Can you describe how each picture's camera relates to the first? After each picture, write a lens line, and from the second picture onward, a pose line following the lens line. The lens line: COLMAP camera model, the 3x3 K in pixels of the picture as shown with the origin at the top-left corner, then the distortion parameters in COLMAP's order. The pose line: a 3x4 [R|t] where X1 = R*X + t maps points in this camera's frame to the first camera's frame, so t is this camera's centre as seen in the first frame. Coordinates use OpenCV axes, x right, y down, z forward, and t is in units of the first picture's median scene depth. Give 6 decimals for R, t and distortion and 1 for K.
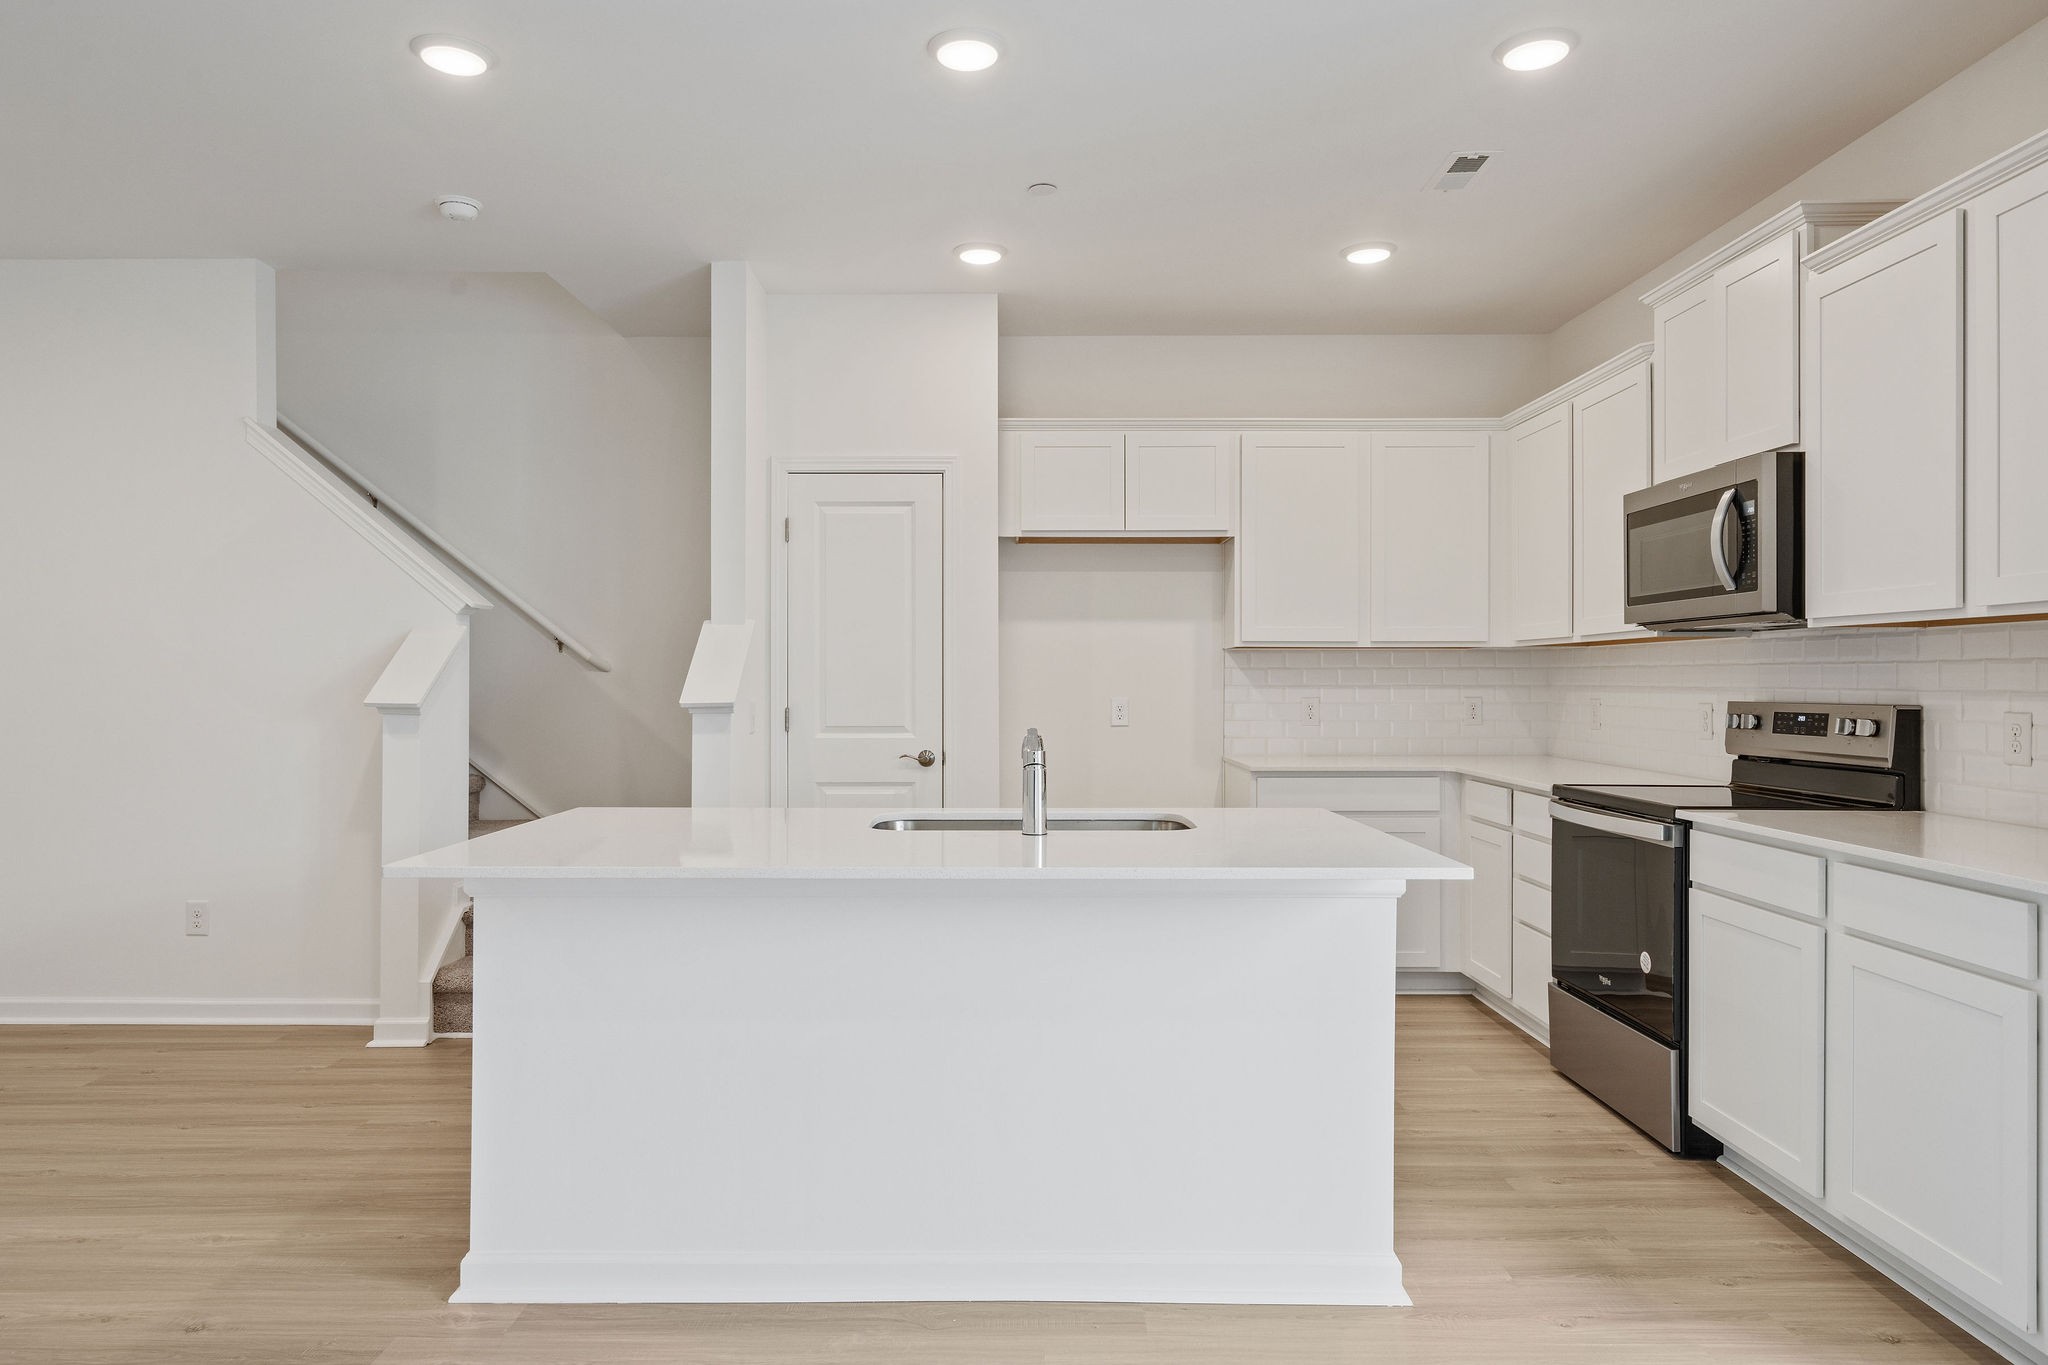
lens RADIAL K [[1275.2, 0, 998.3], [0, 1275.2, 680.4], [0, 0, 1]] dist [0.008358, 0.001636]
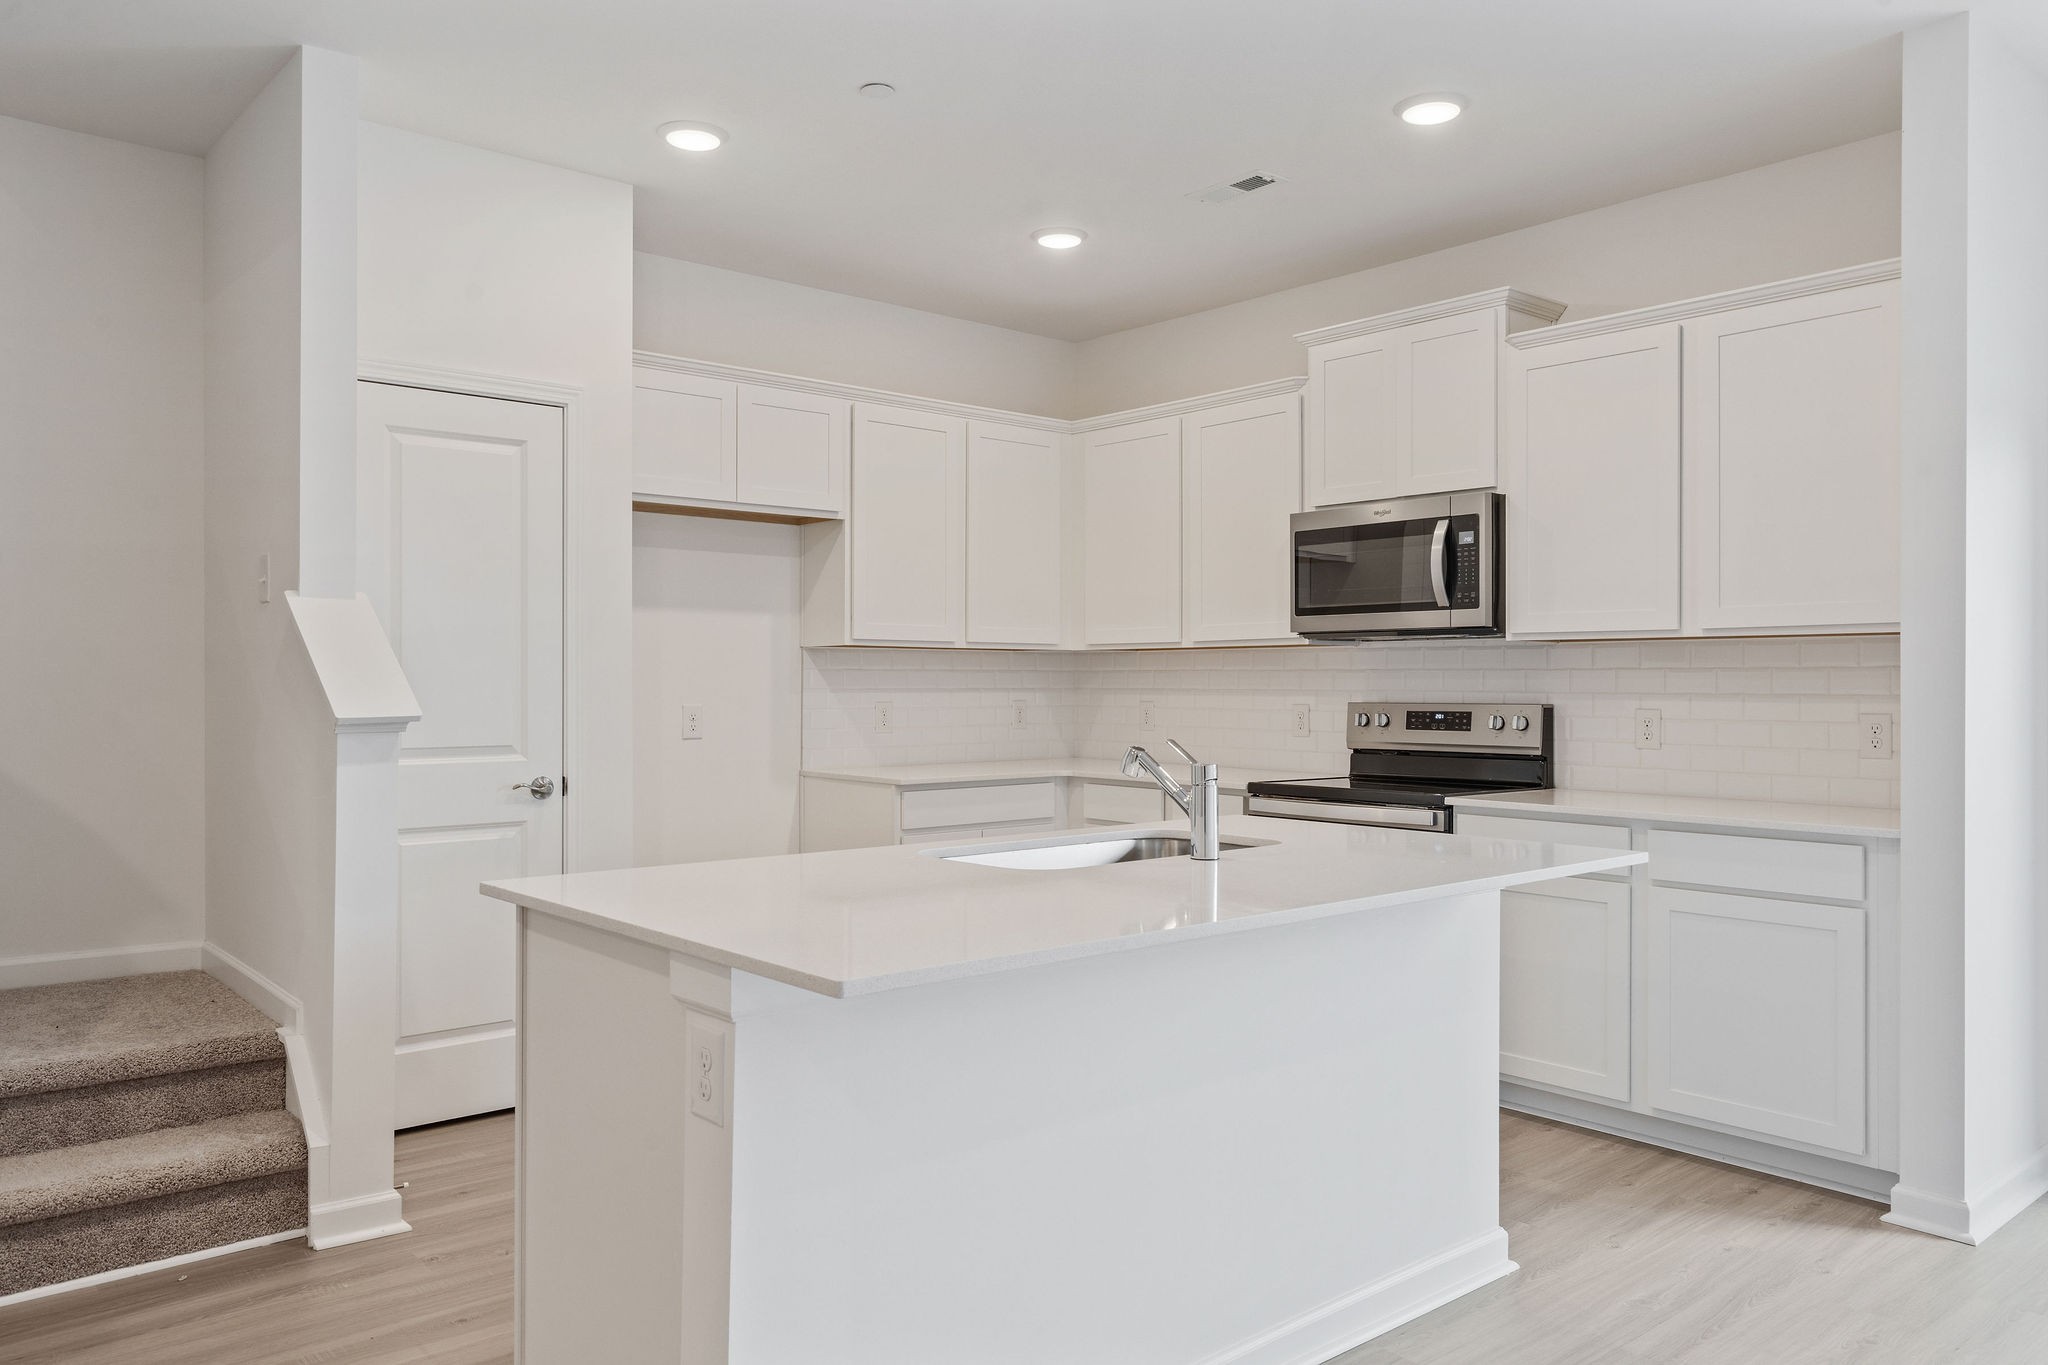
lens RADIAL K [[1440.8, 0, 1017.5], [0, 1440.8, 677.5], [0, 0, 1]] dist [0.019324, -0.013196]
pose [[0.753115, 0.003583, 0.657879, -0.487183], [-0.001652, 0.999992, -0.003554, -0.000778], [-0.657887, 0.001590, 0.753115, 0.223253]]
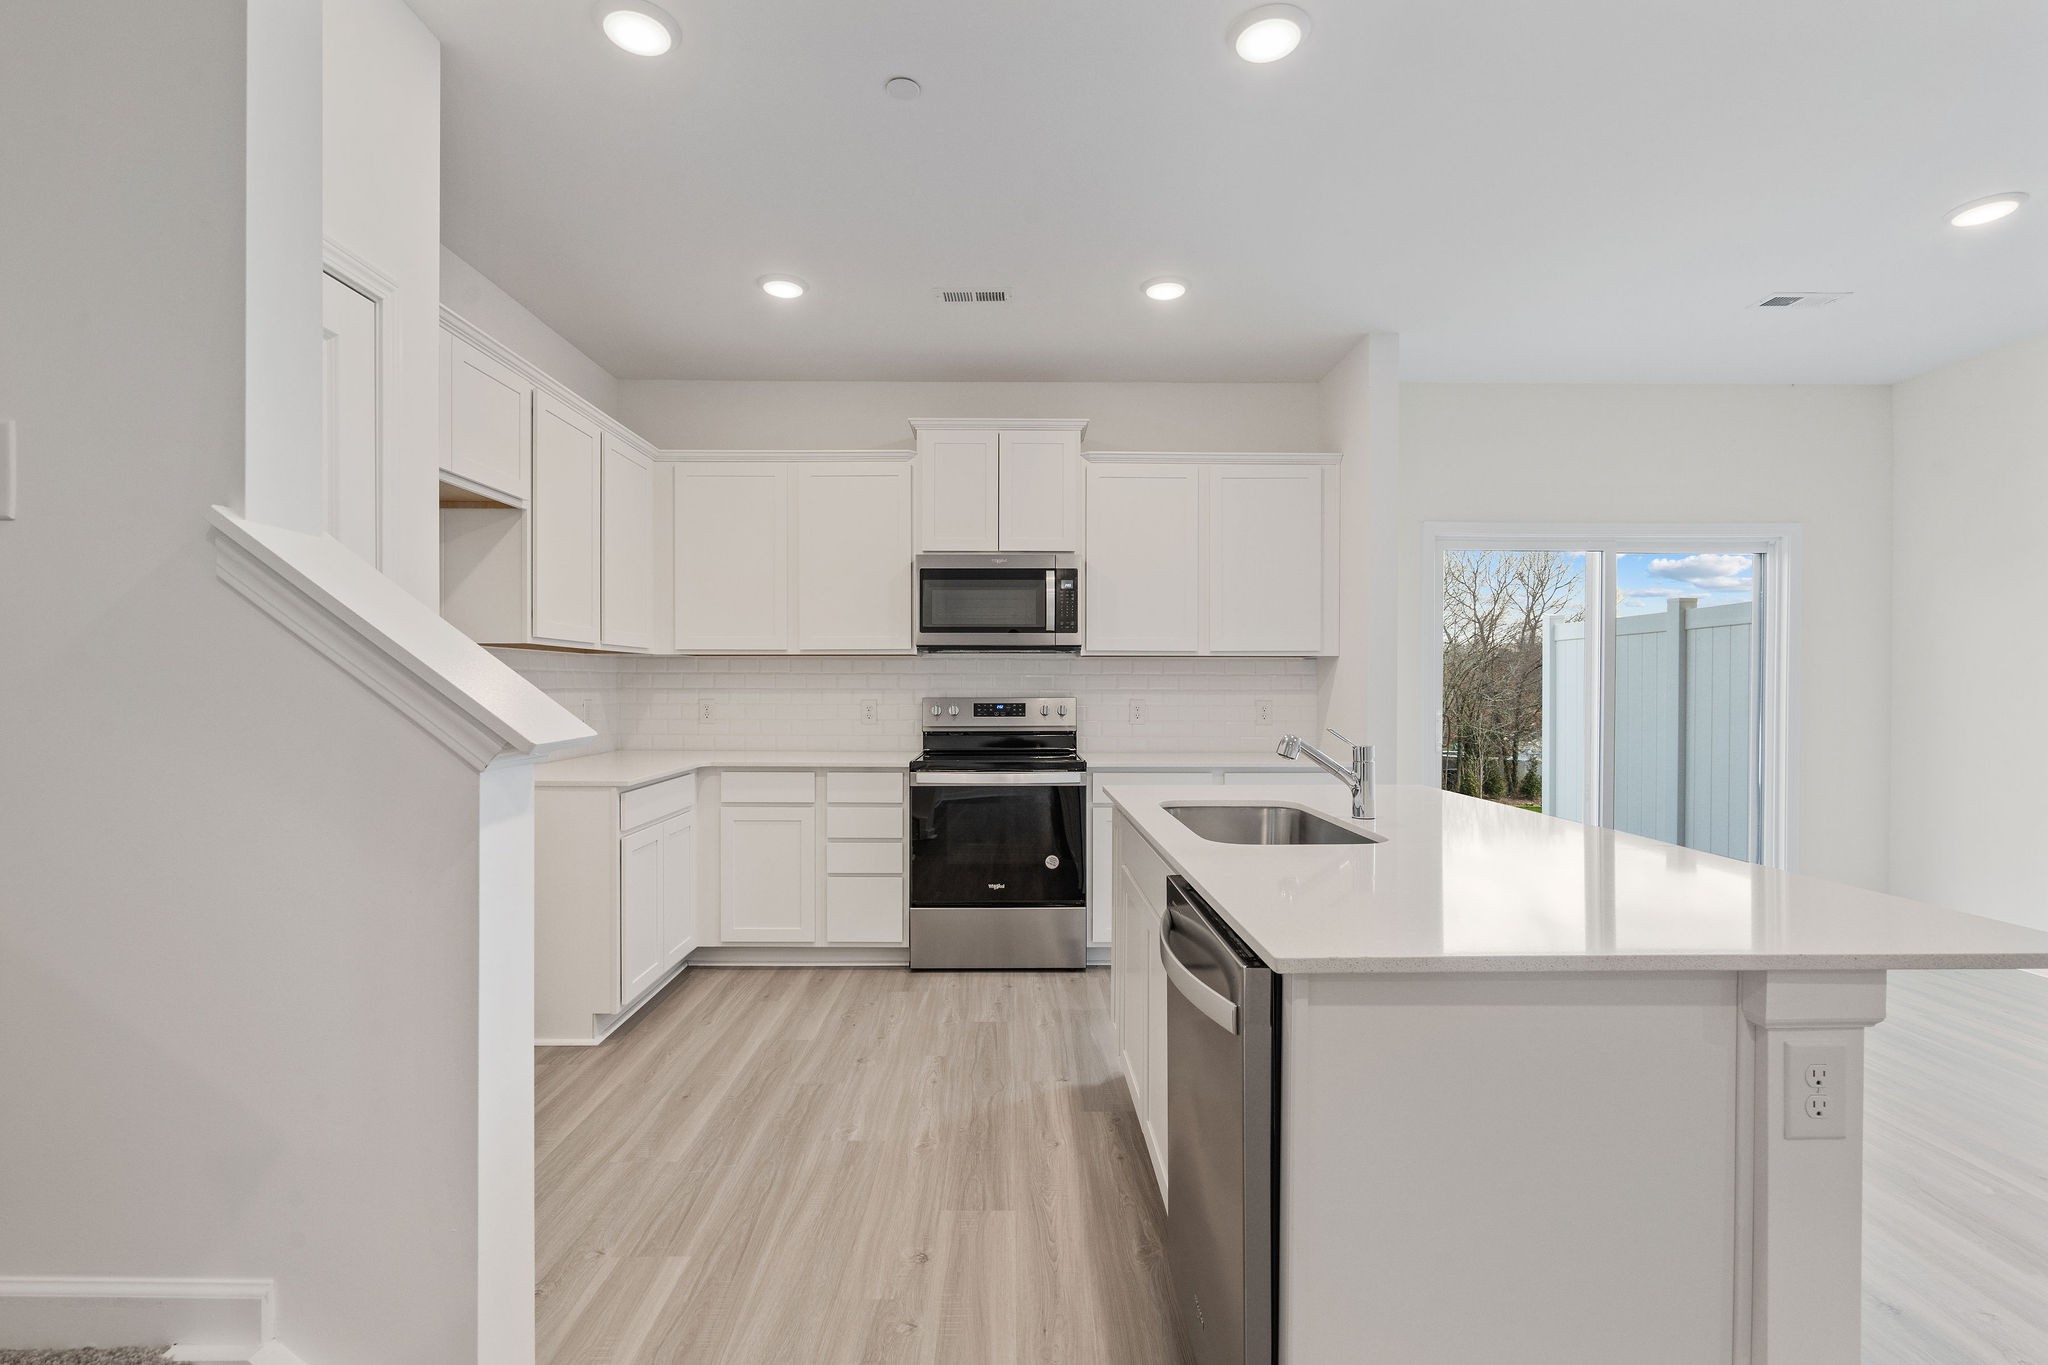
lens RADIAL K [[928.5, 0, 1013.9], [0, 928.5, 684.9], [0, 0, 1]] dist [0.013687, 0.000096]
pose [[-0.012728, -0.000404, 0.999919, -0.541765], [-0.001867, 0.999998, 0.000380, 0.000028], [-0.999917, -0.001862, -0.012729, 0.889662]]
